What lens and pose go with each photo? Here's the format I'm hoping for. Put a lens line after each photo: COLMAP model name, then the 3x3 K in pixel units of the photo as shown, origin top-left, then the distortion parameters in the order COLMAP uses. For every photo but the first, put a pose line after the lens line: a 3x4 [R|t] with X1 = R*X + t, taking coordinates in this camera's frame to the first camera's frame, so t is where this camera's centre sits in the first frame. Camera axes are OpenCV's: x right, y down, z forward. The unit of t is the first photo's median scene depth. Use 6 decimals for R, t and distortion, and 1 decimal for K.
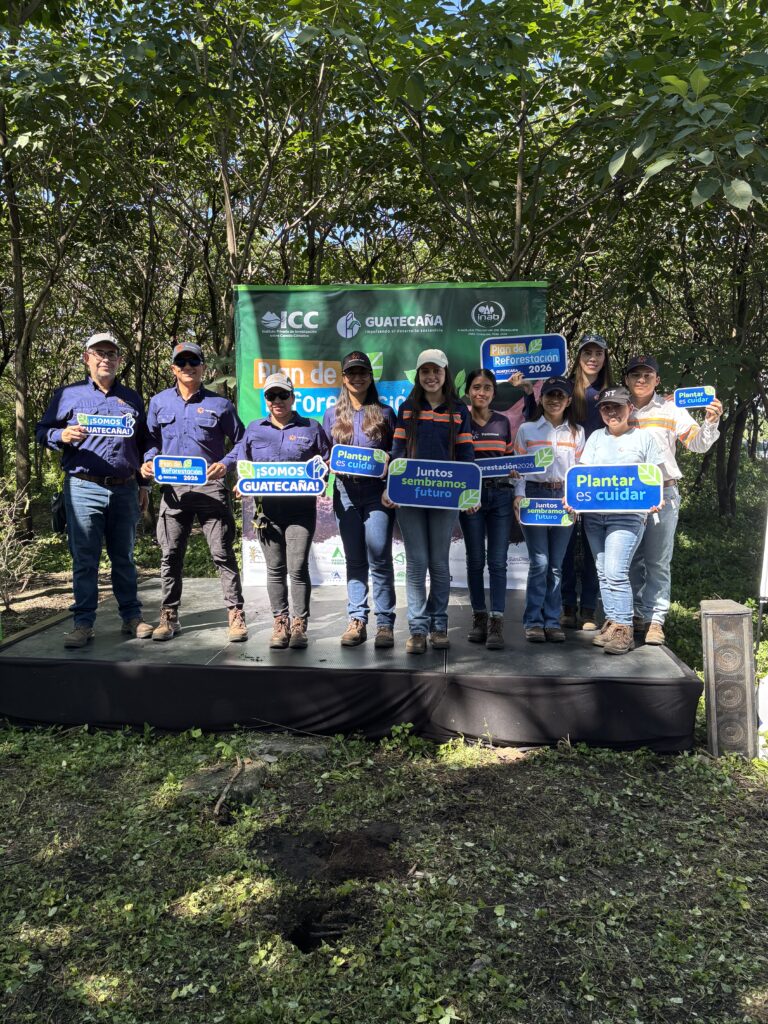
lens RADIAL K [[763.2, 0, 382.6], [0, 763.2, 522.7], [0, 0, 1]] dist [0.009188, -0.007587]
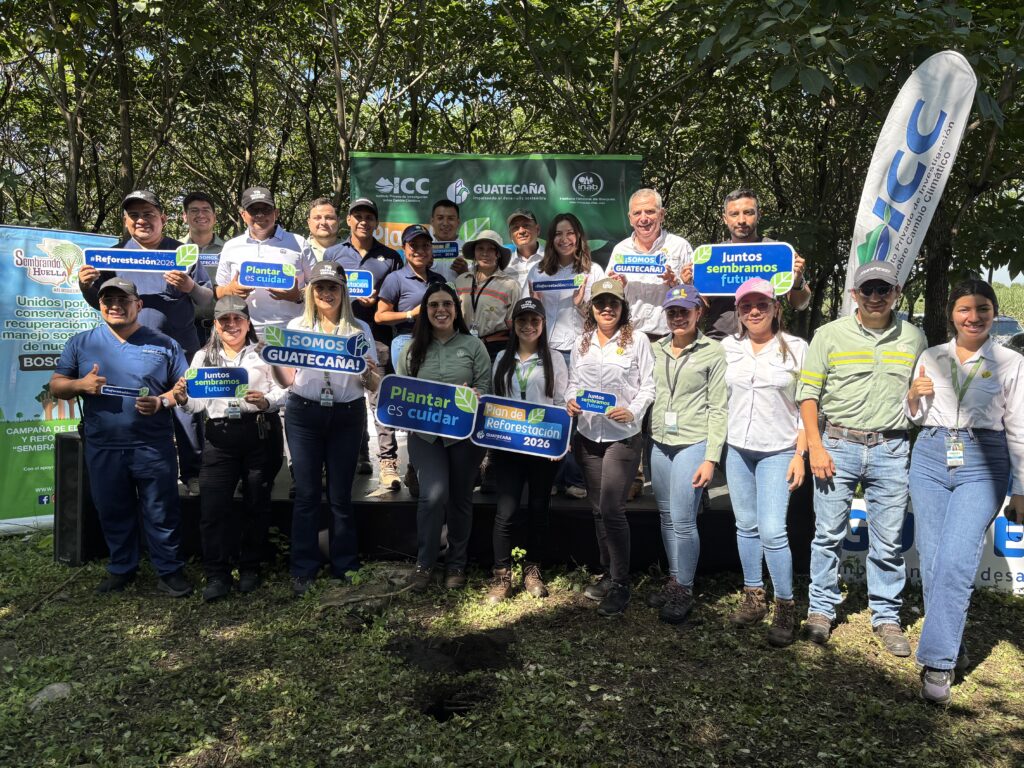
lens RADIAL K [[764.5, 0, 510.0], [0, 764.5, 395.4], [0, 0, 1]] dist [0.003425, 0.004449]
pose [[0.998826, 0.006240, 0.048043, -0.031931], [-0.006720, 0.999929, 0.009828, 0.023744], [-0.047978, -0.010139, 0.998797, -0.115811]]
